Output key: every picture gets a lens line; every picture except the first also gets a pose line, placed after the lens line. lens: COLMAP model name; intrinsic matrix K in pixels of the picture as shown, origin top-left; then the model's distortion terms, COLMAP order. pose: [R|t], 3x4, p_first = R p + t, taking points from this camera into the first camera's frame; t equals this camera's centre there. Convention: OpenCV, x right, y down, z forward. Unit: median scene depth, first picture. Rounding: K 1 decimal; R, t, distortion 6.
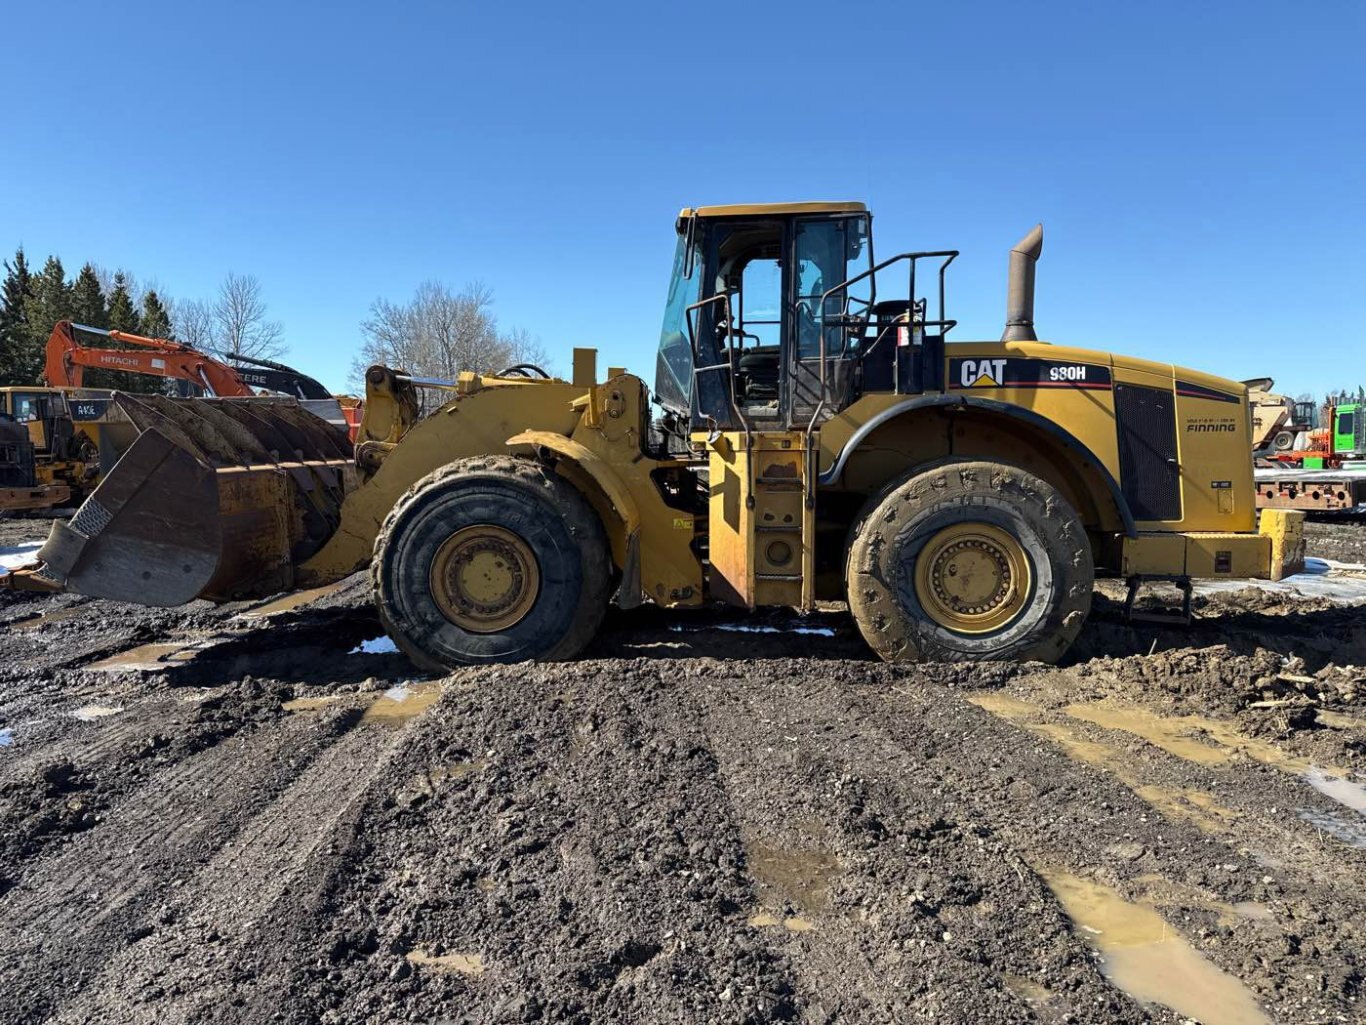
lens RADIAL K [[967.9, 0, 683.0], [0, 967.9, 512.5], [0, 0, 1]] dist [0.124667, -0.221355]
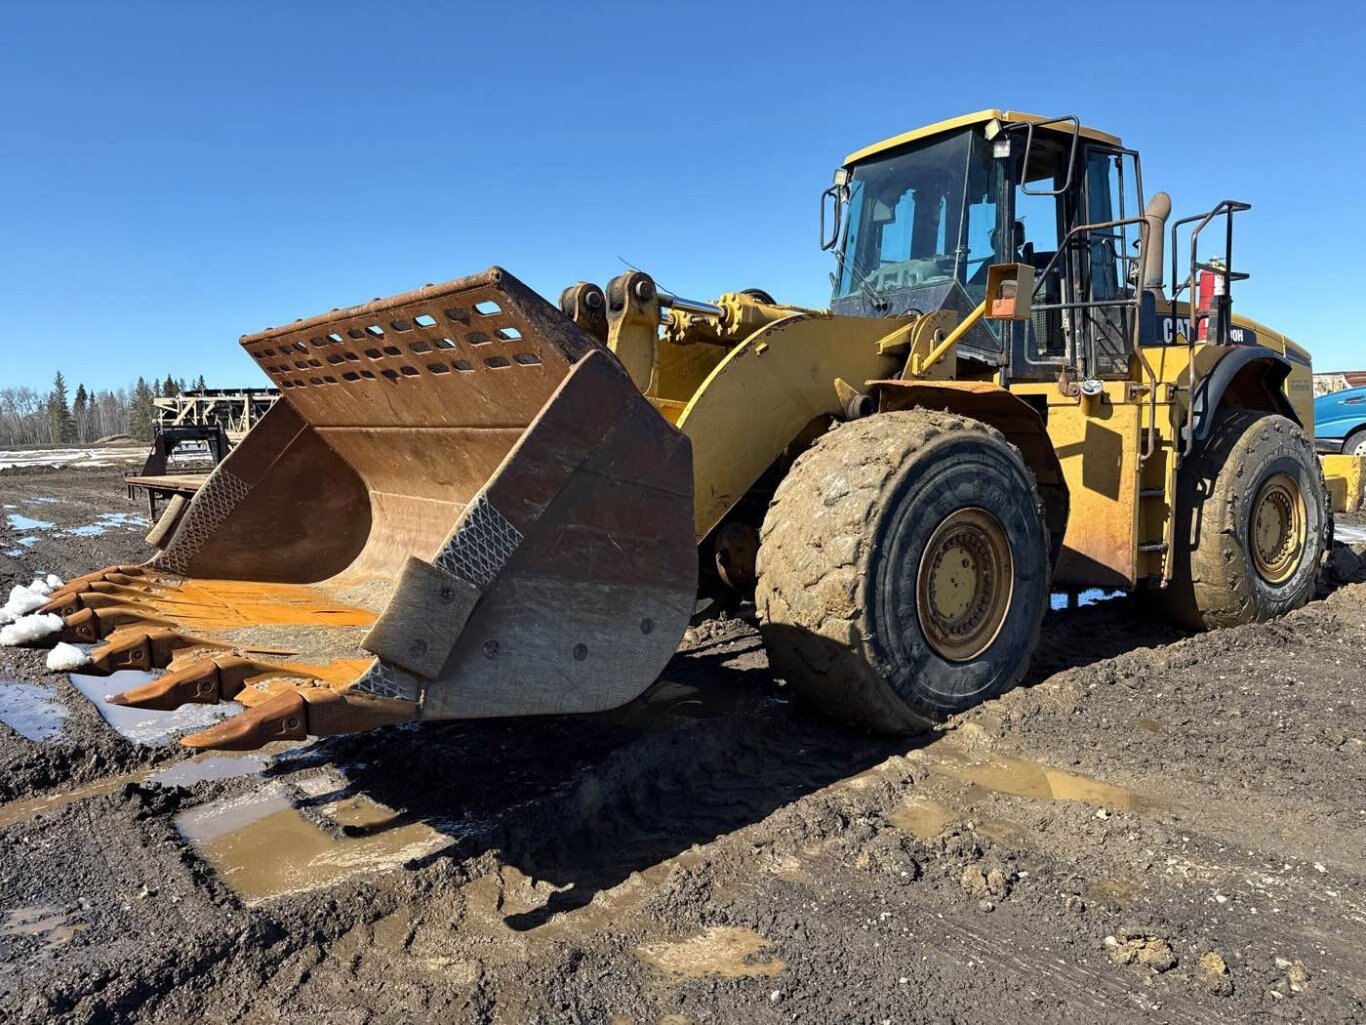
lens RADIAL K [[967.9, 0, 683.0], [0, 967.9, 512.5], [0, 0, 1]] dist [0.124667, -0.221355]
pose [[0.771661, -0.066144, 0.632586, -0.804925], [0.059844, 0.997716, 0.031322, -0.018220], [-0.633213, 0.013687, 0.773857, 0.582344]]
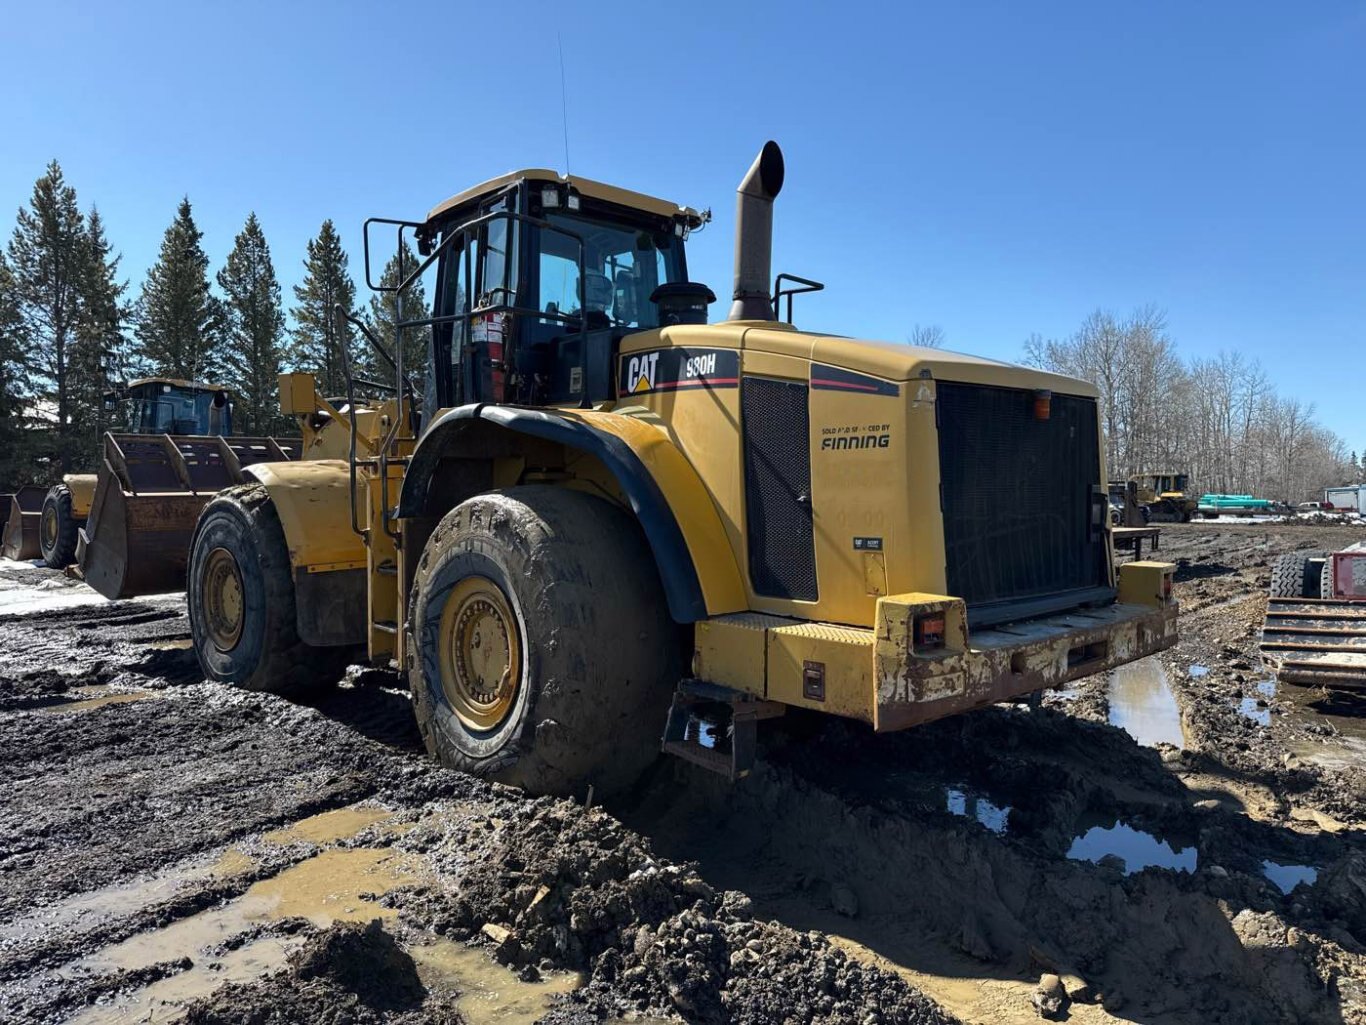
lens RADIAL K [[967.9, 0, 683.0], [0, 967.9, 512.5], [0, 0, 1]] dist [0.124667, -0.221355]
pose [[0.737319, 0.024032, -0.675117, 0.873532], [-0.052639, 0.998372, -0.021950, -0.029243], [0.673490, 0.051722, 0.737384, 0.542966]]
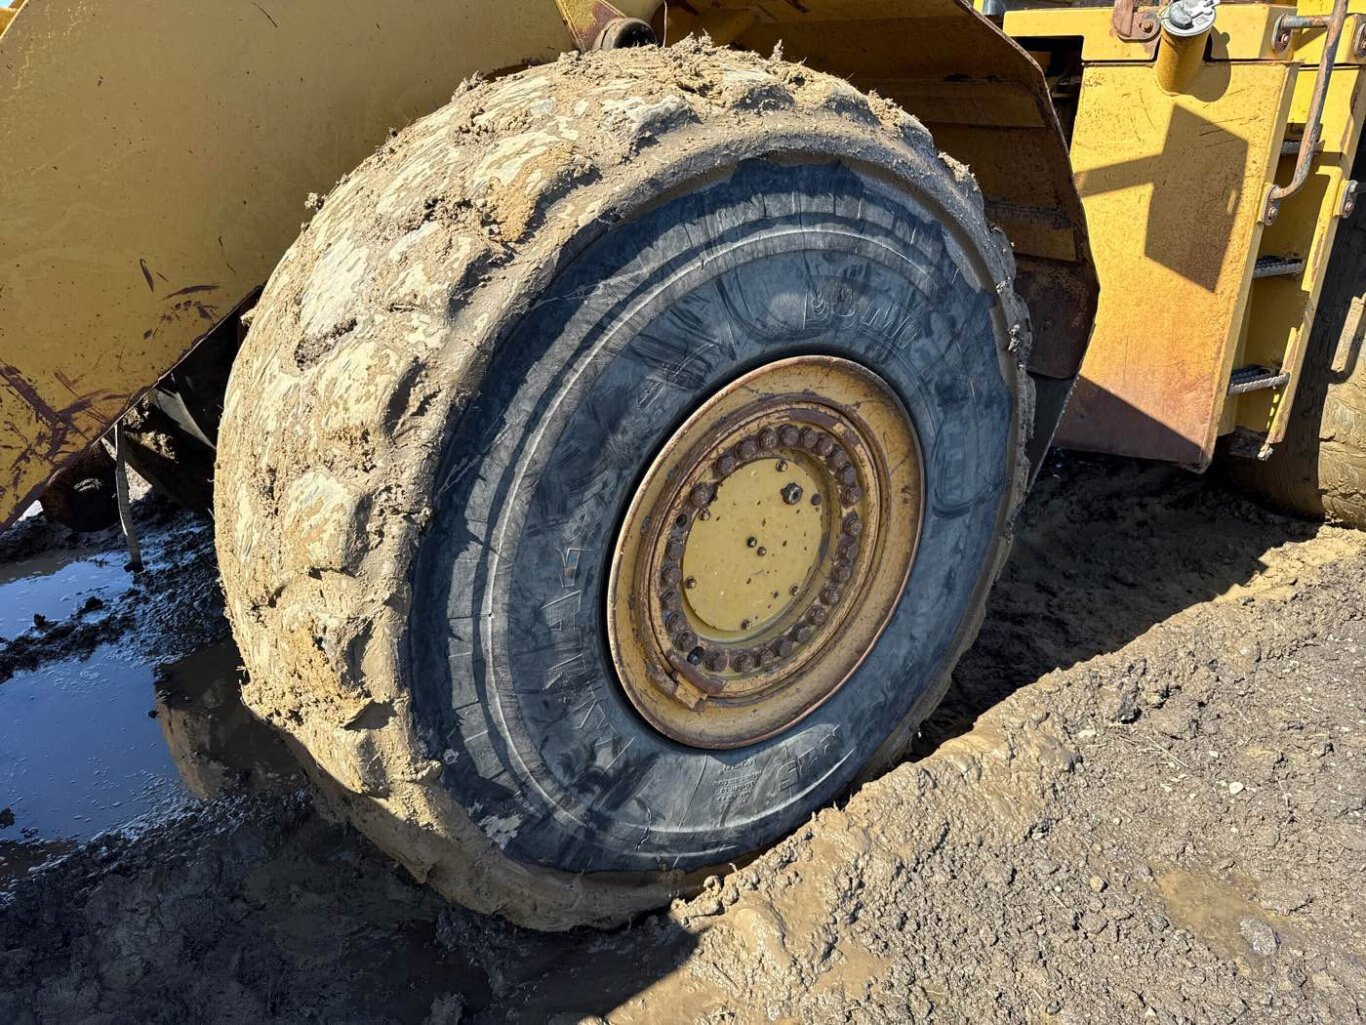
lens RADIAL K [[963.5, 0, 683.0], [0, 963.5, 512.5], [0, 0, 1]] dist [0.127653, -0.140498]
pose [[0.787193, -0.224194, 0.574512, -0.372821], [0.039455, 0.947981, 0.315873, -0.028140], [-0.615444, -0.225985, 0.755089, 0.820205]]
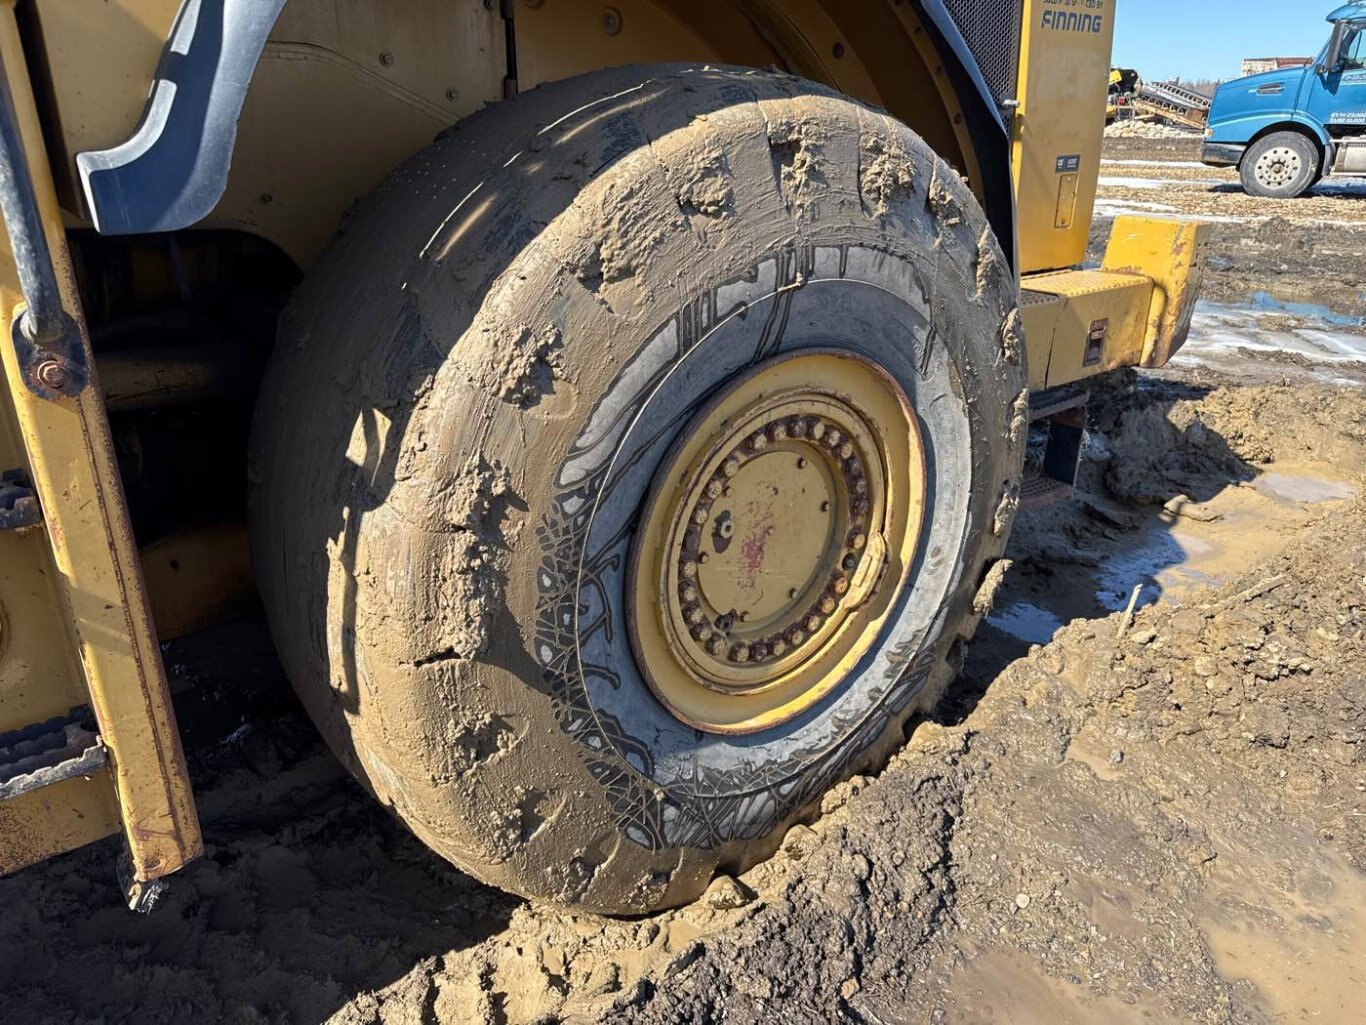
lens RADIAL K [[963.5, 0, 683.0], [0, 963.5, 512.5], [0, 0, 1]] dist [0.127653, -0.140498]
pose [[0.711238, -0.257263, 0.654183, 0.091620], [0.035497, 0.942581, 0.332085, -0.035207], [-0.702054, -0.212970, 0.679532, 0.810506]]
